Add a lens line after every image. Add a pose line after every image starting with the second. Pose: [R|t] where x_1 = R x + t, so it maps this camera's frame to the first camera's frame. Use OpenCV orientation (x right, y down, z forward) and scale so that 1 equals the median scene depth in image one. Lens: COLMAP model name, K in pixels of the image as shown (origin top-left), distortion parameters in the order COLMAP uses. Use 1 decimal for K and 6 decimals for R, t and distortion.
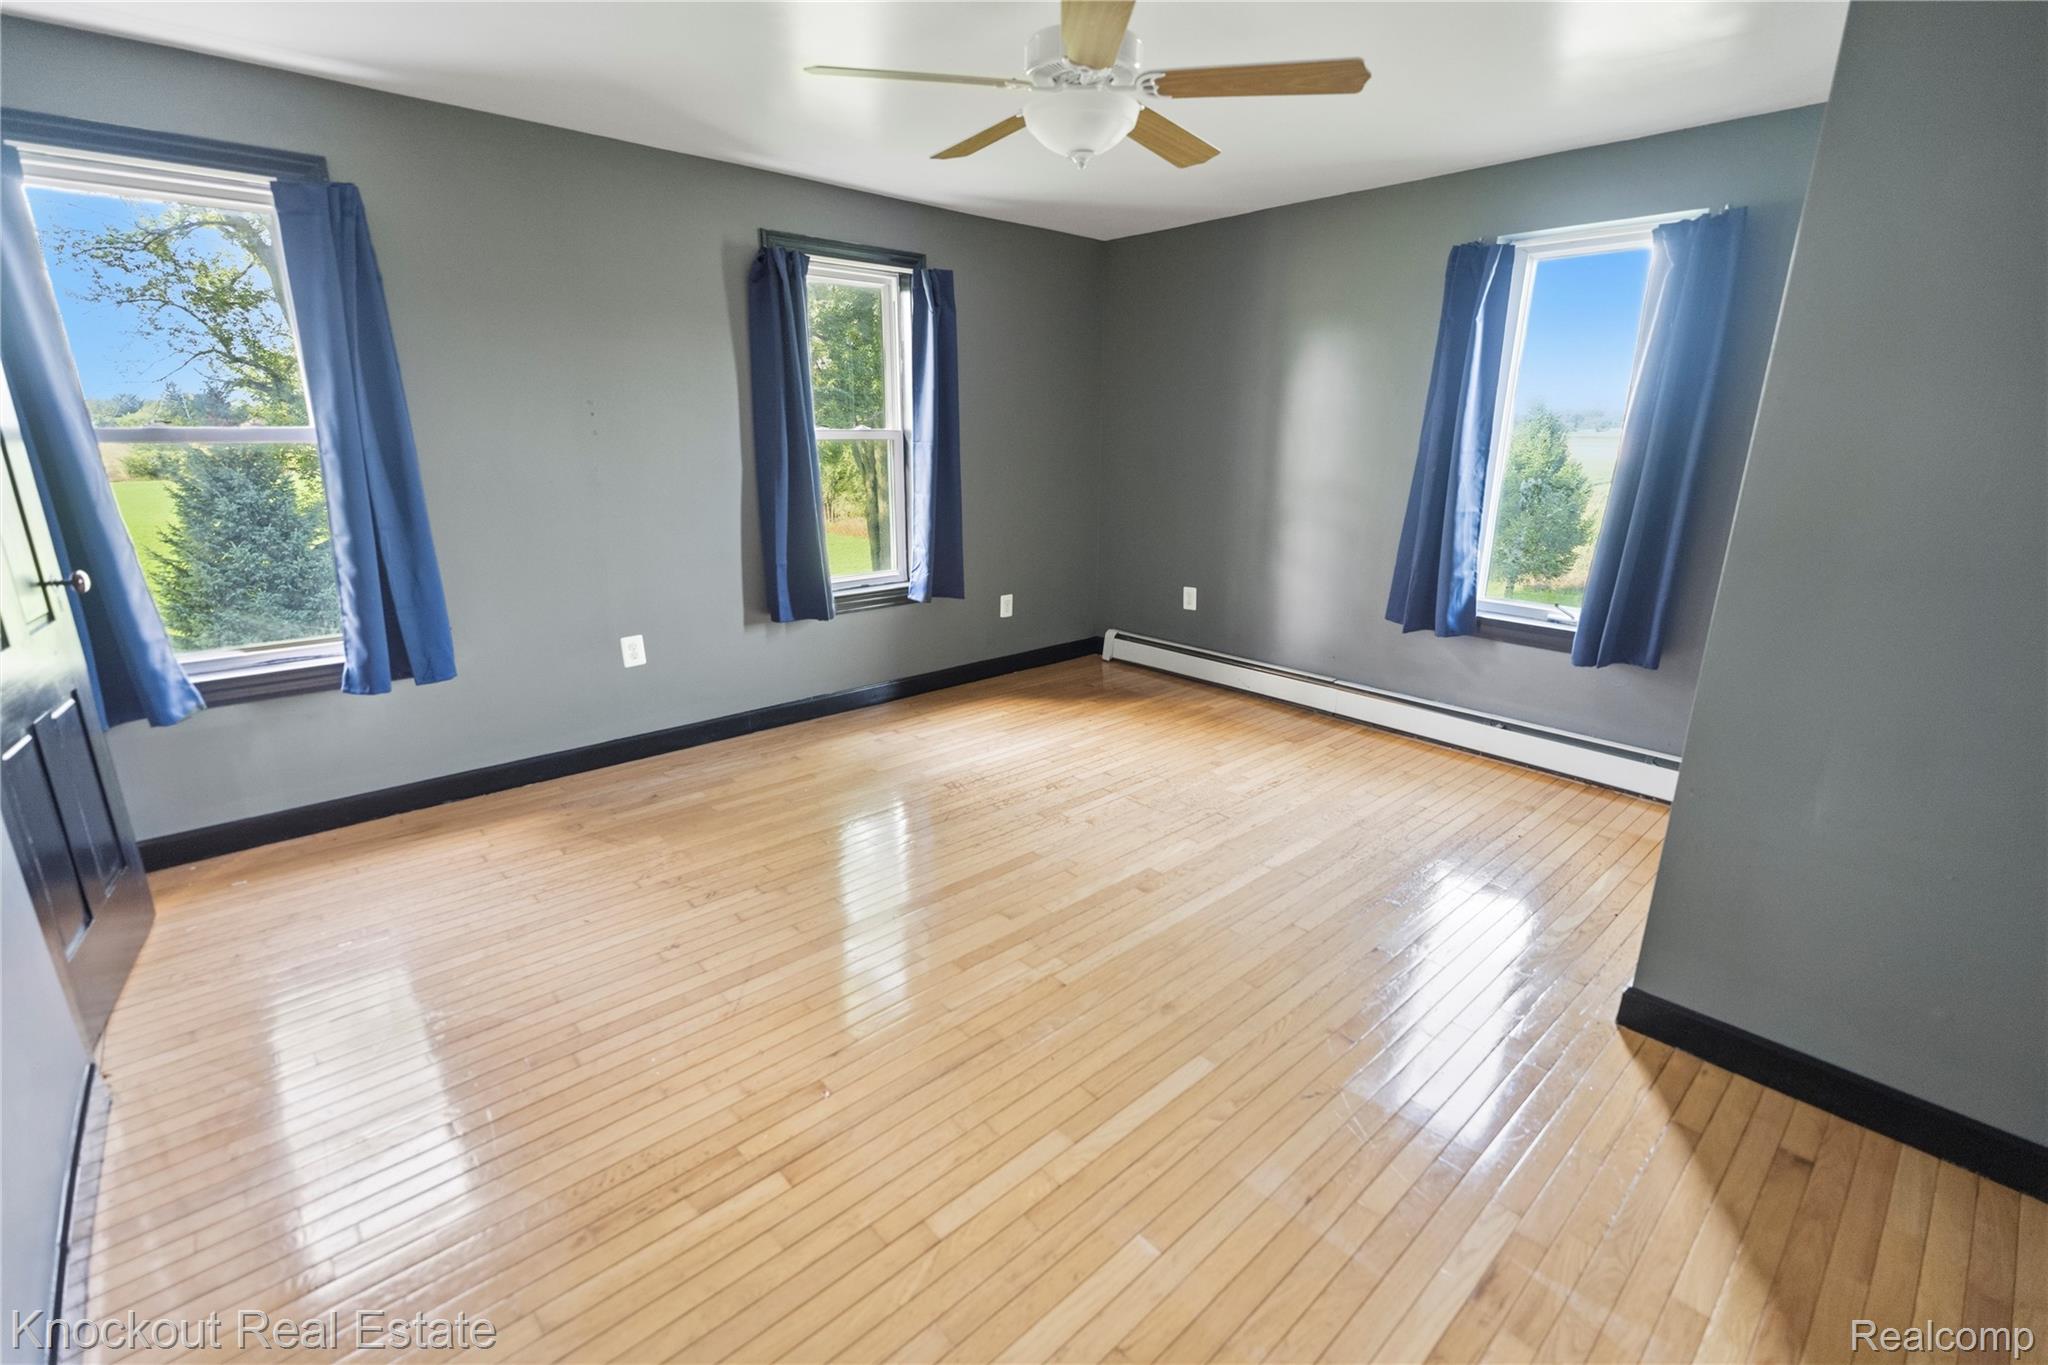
lens RADIAL K [[883.7, 0, 1014.0], [0, 883.7, 674.3], [0, 0, 1]] dist [0.001946, 0.000108]
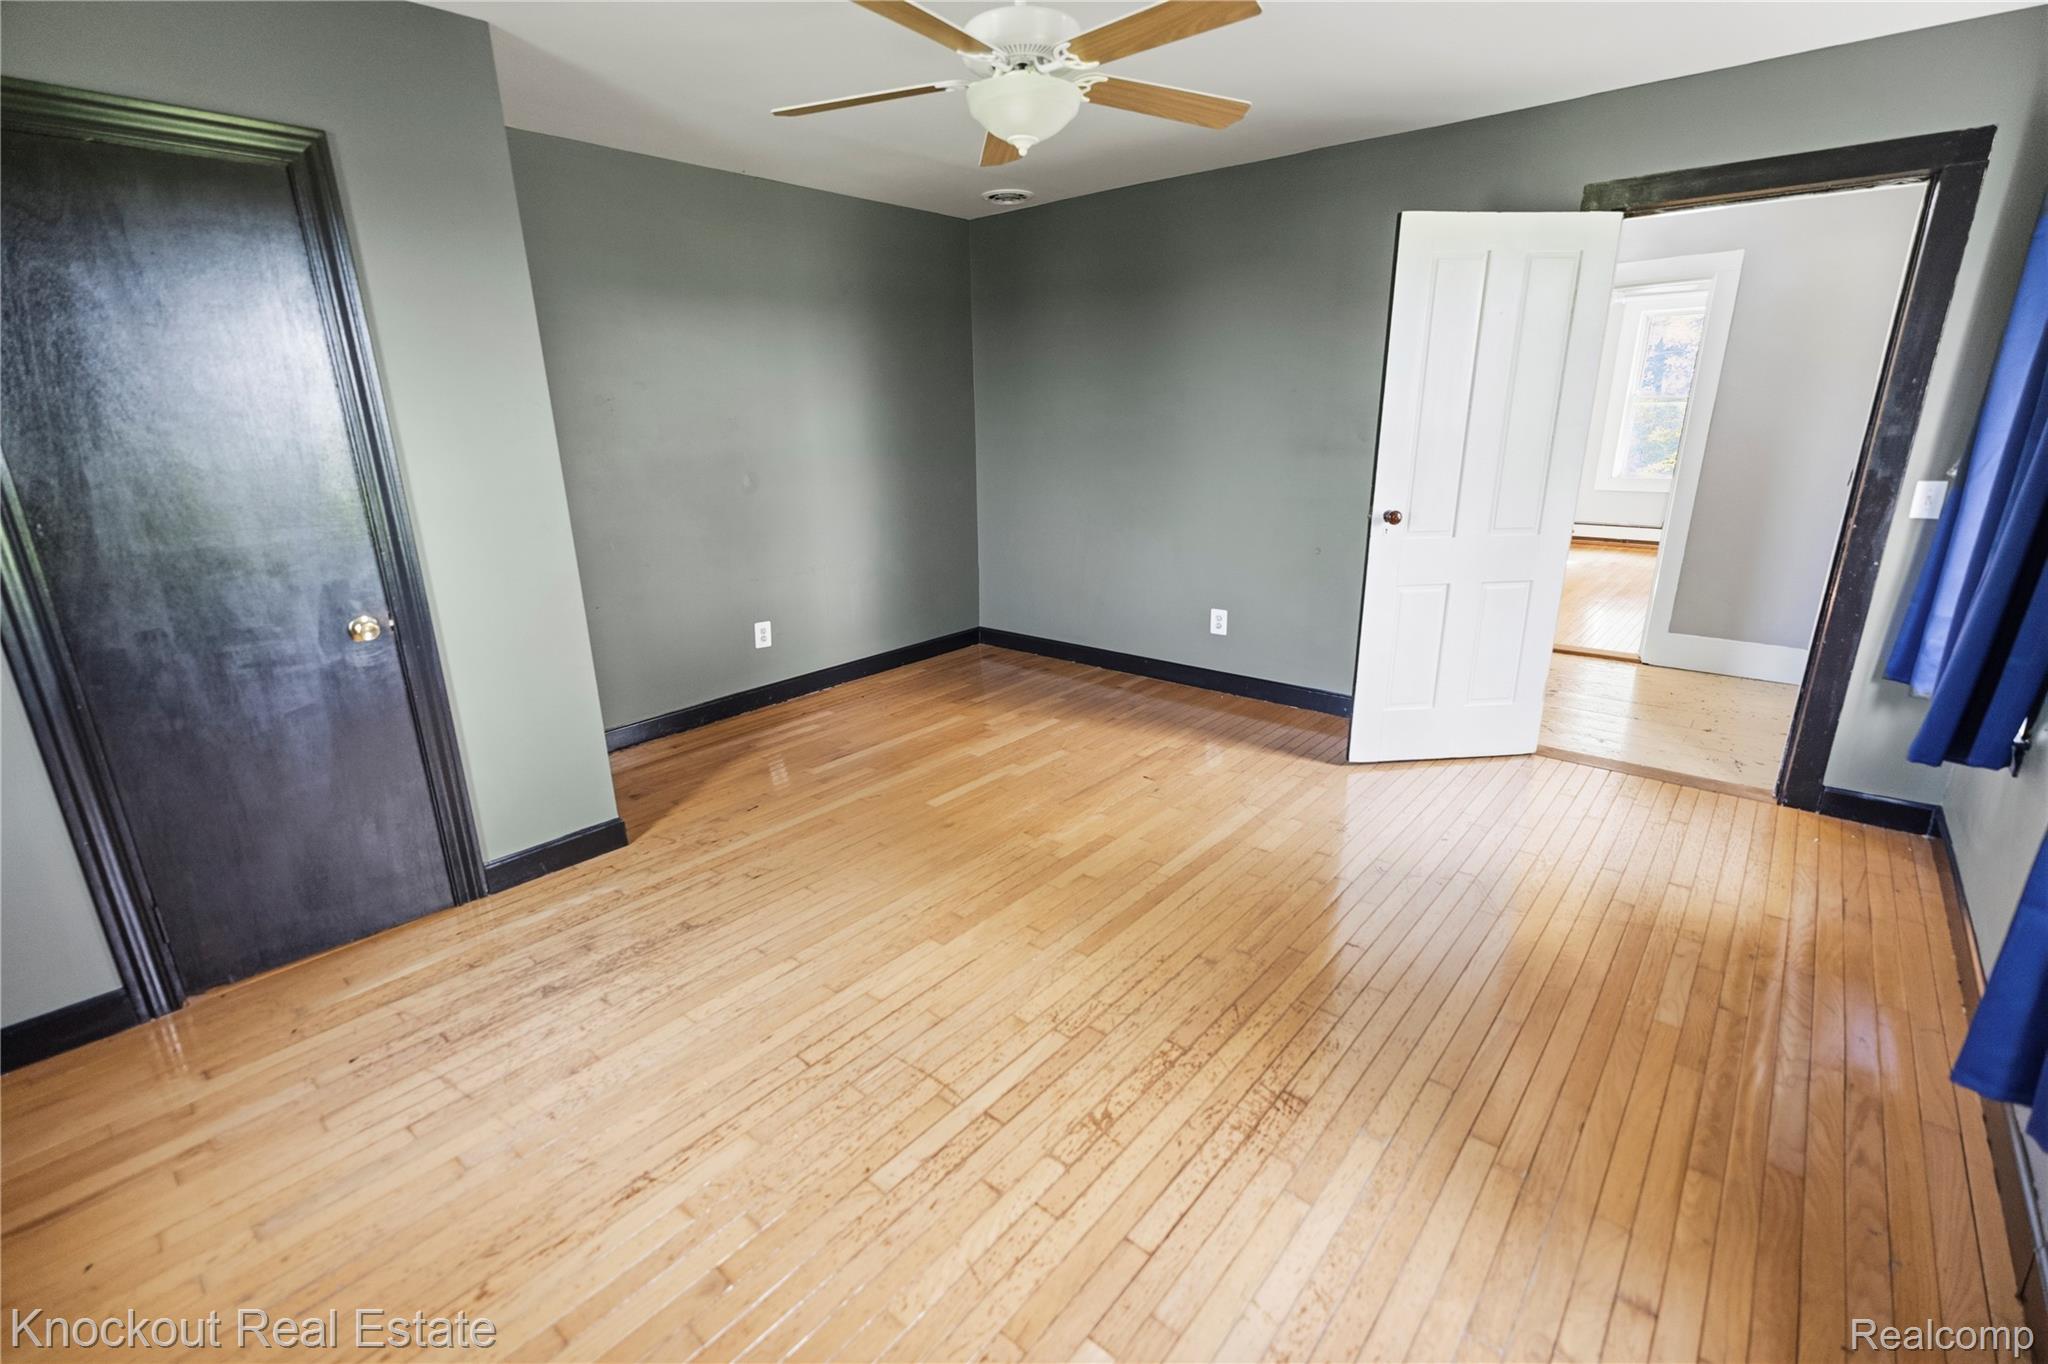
lens RADIAL K [[883.7, 0, 1008.4], [0, 883.7, 683.5], [0, 0, 1]] dist [0.001946, 0.000108]
pose [[-0.992419, 0.045902, -0.114011, 0.137807], [-0.023661, 0.838931, 0.543723, -0.347572], [0.120605, 0.542299, -0.831484, 1.233282]]
